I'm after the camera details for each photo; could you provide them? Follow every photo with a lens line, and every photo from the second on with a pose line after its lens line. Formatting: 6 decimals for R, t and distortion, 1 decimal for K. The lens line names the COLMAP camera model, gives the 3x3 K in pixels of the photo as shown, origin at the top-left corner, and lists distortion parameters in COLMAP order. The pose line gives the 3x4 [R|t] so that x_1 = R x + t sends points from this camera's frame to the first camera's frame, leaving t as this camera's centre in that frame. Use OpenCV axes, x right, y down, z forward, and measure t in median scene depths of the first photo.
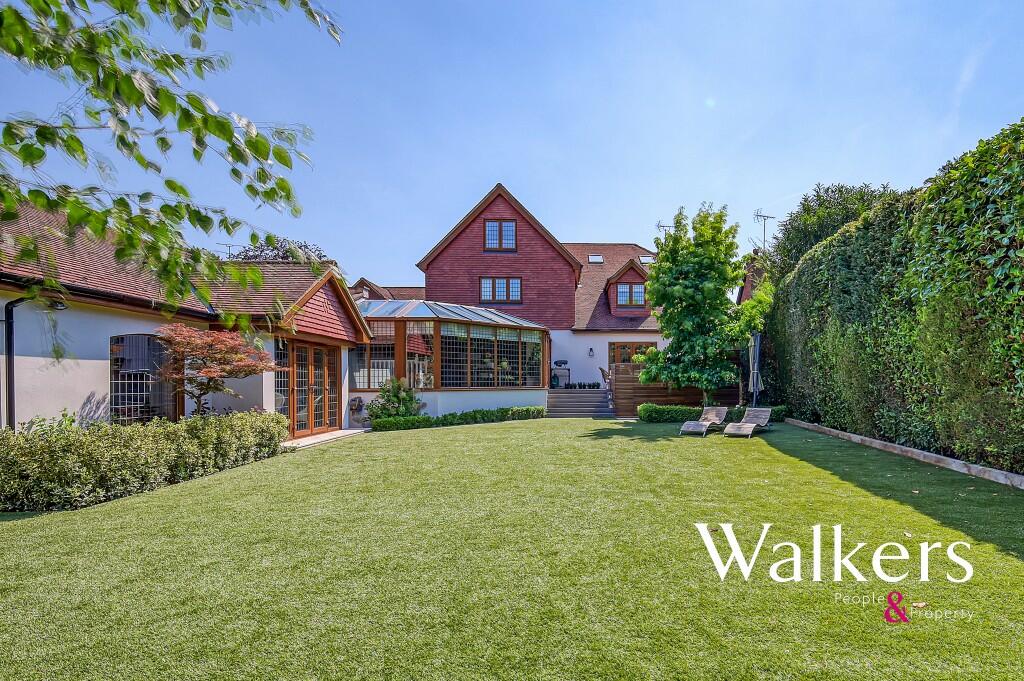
lens RADIAL K [[486.6, 0, 512.0], [0, 486.6, 384.6], [0, 0, 1]] dist [0.002241, 0.000525]
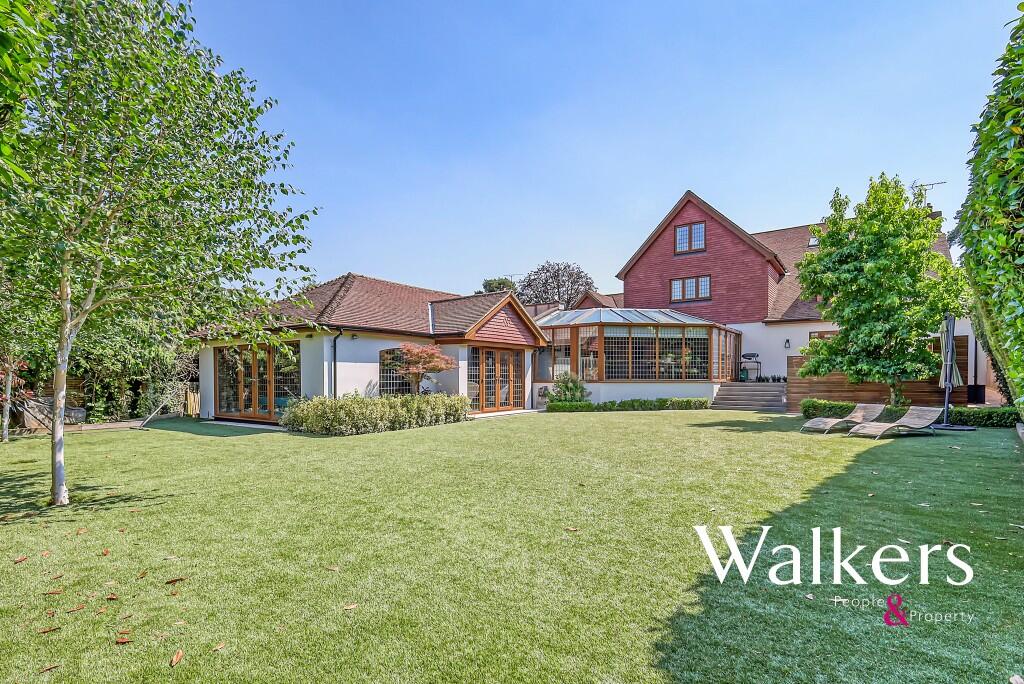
lens RADIAL K [[455.8, 0, 512.6], [0, 455.8, 375.1], [0, 0, 1]] dist [-0.001789, -0.000095]
pose [[0.797840, 0.001812, -0.602866, 0.363911], [-0.003774, 0.999991, -0.001990, -0.002102], [0.602857, 0.003863, 0.797840, -0.048415]]
